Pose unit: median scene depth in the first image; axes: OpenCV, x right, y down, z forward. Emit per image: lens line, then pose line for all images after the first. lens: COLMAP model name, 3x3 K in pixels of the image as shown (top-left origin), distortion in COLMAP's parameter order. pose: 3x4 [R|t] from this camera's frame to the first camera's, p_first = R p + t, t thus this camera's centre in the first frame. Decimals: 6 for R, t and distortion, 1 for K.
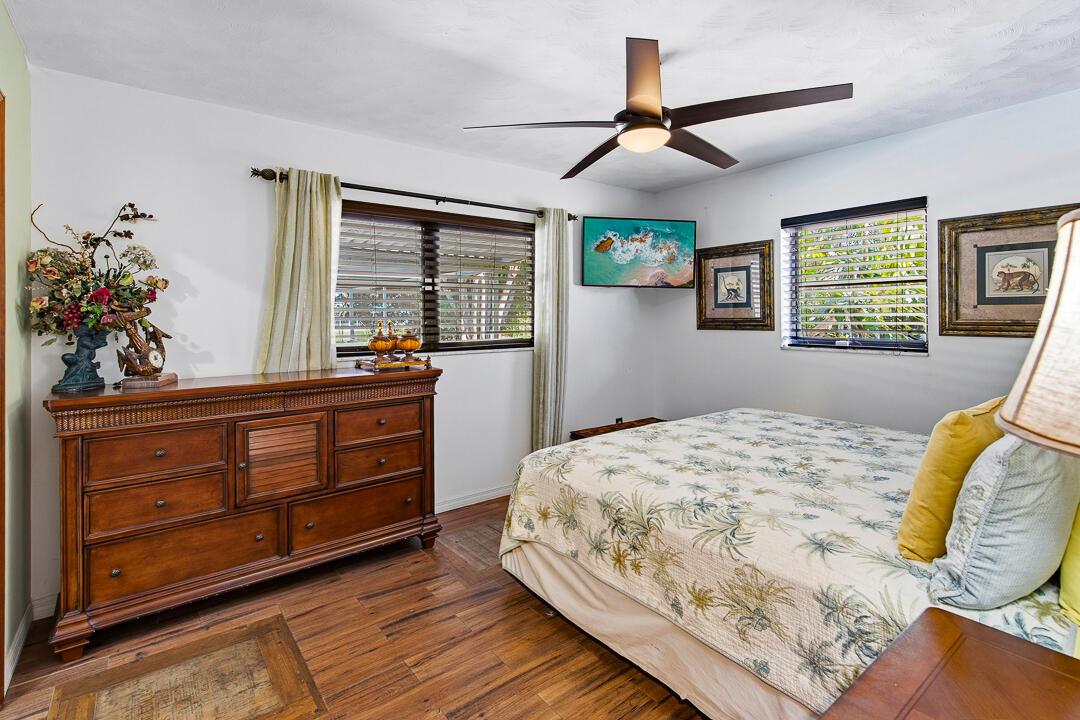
lens RADIAL K [[517.8, 0, 538.3], [0, 517.8, 323.8], [0, 0, 1]] dist [0.002196, -0.000360]
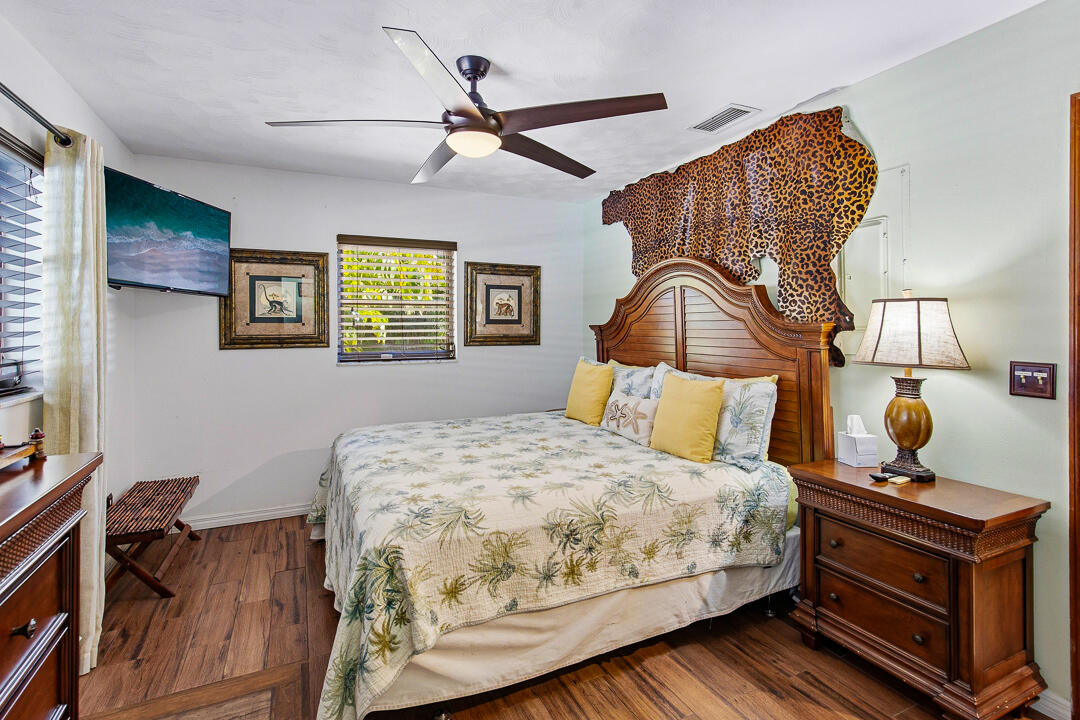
lens RADIAL K [[532.1, 0, 539.9], [0, 532.1, 327.5], [0, 0, 1]] dist [0.002557, -0.000043]
pose [[0.201967, 0.006950, 0.979368, -0.574198], [0.017567, 0.999788, -0.010717, -0.008706], [-0.979235, 0.019369, 0.201802, 0.548155]]
